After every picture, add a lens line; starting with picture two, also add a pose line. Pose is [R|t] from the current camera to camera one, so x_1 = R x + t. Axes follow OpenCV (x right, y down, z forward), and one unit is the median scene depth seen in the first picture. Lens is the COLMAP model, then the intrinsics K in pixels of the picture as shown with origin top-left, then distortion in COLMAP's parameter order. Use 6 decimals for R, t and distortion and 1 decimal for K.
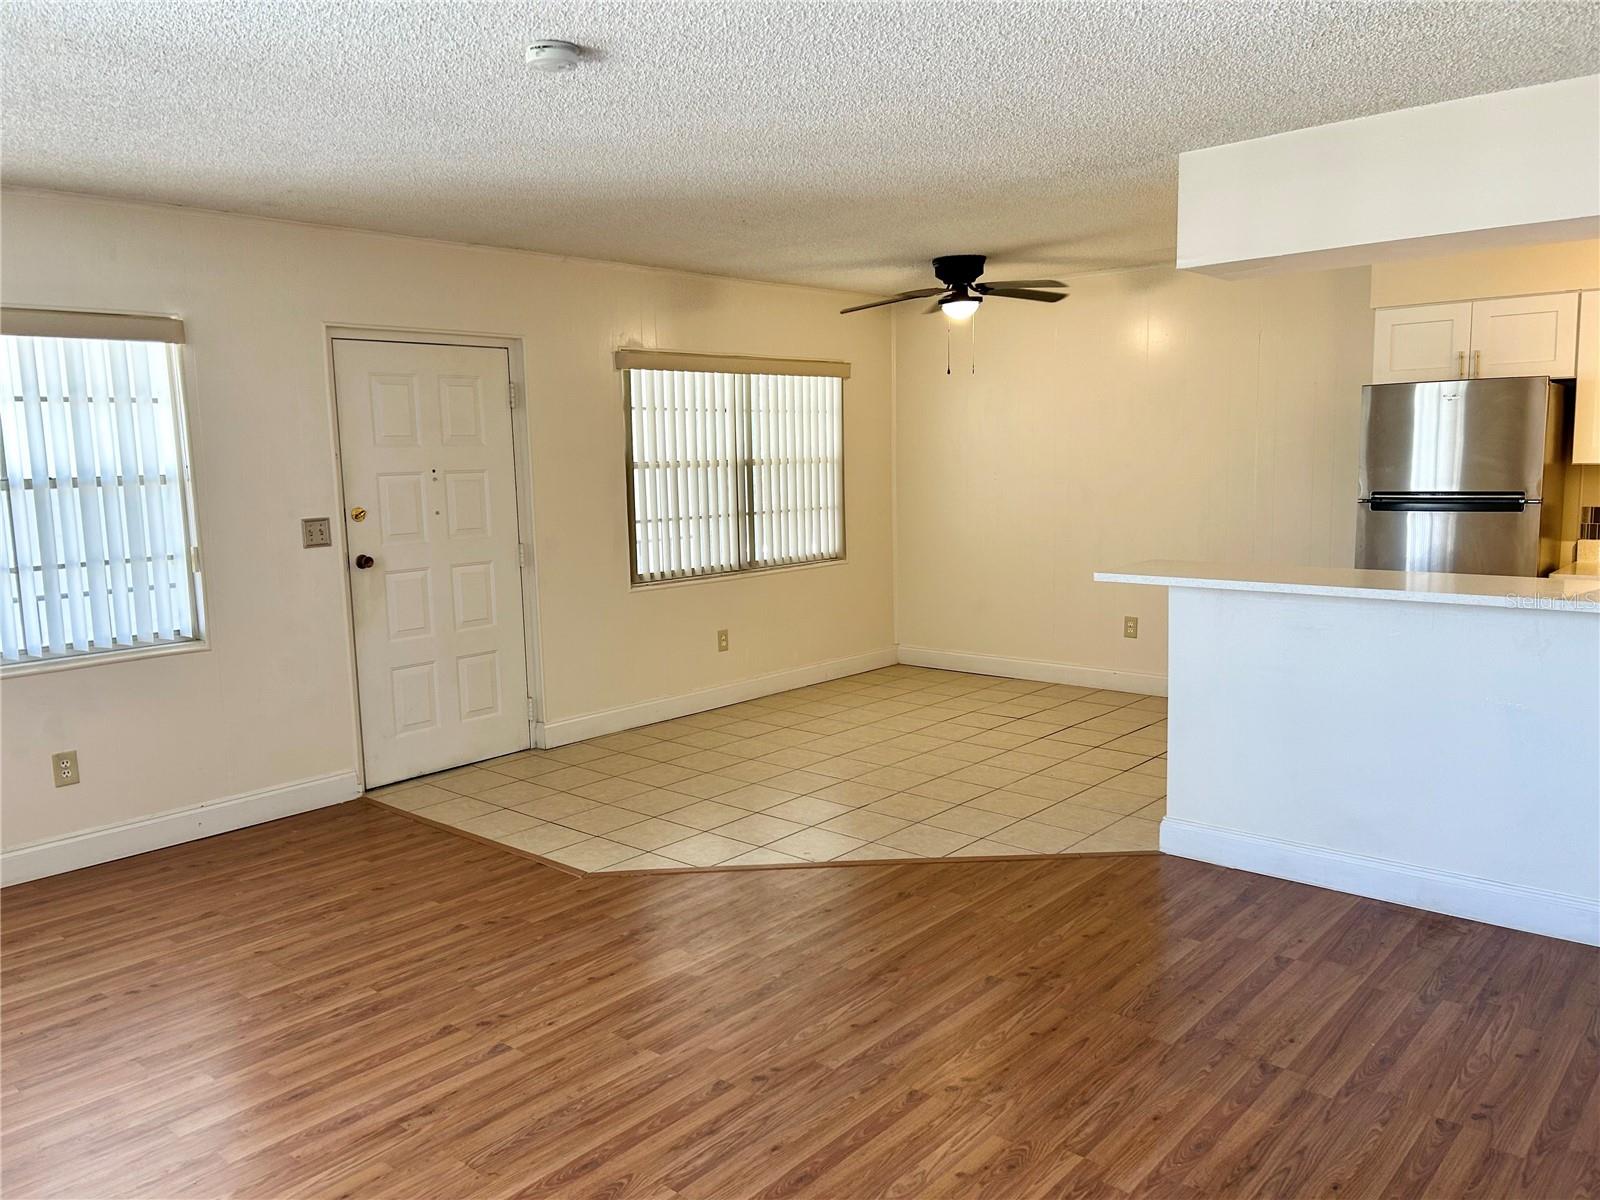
lens RADIAL K [[1188.3, 0, 788.5], [0, 1188.3, 604.6], [0, 0, 1]] dist [0.043387, -0.030084]
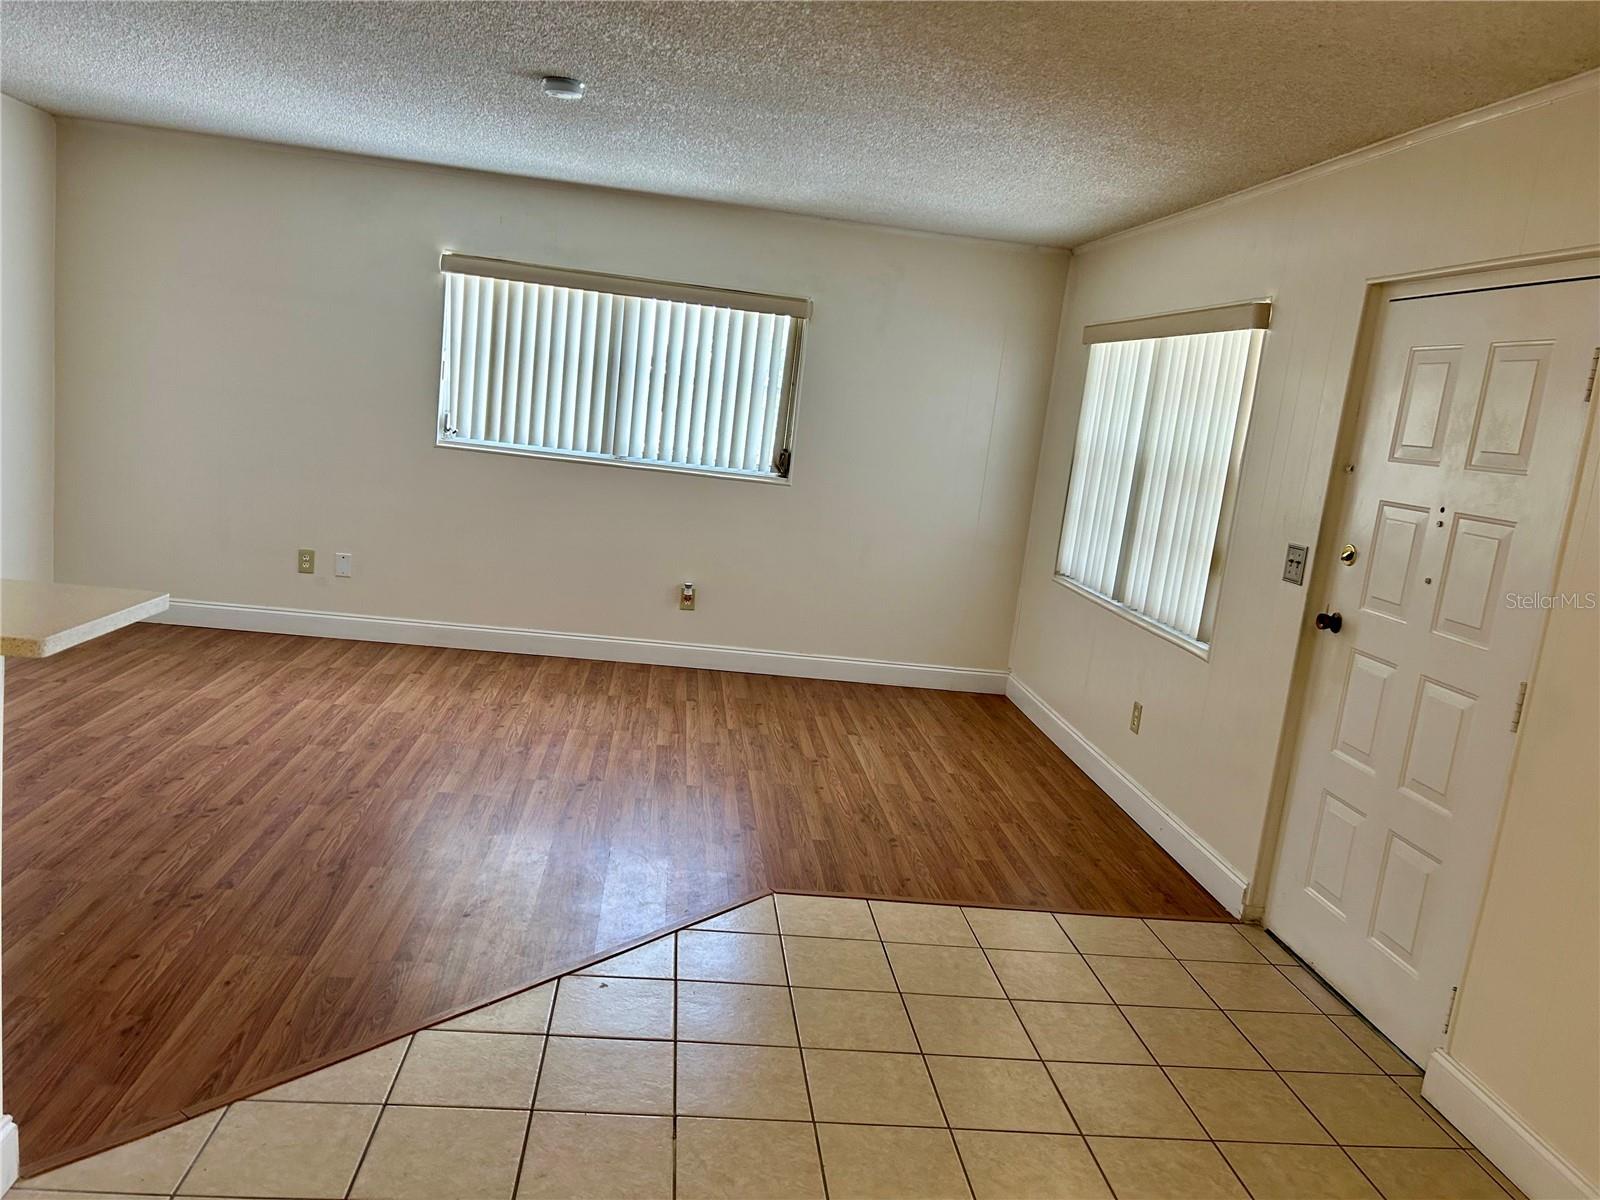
lens RADIAL K [[1188.3, 0, 788.5], [0, 1188.3, 604.6], [0, 0, 1]] dist [0.043387, -0.030084]
pose [[-0.678275, 0.077178, -0.730744, 0.505180], [-0.190053, 0.942204, 0.275918, -0.245994], [0.709805, 0.326029, -0.624406, 1.677141]]
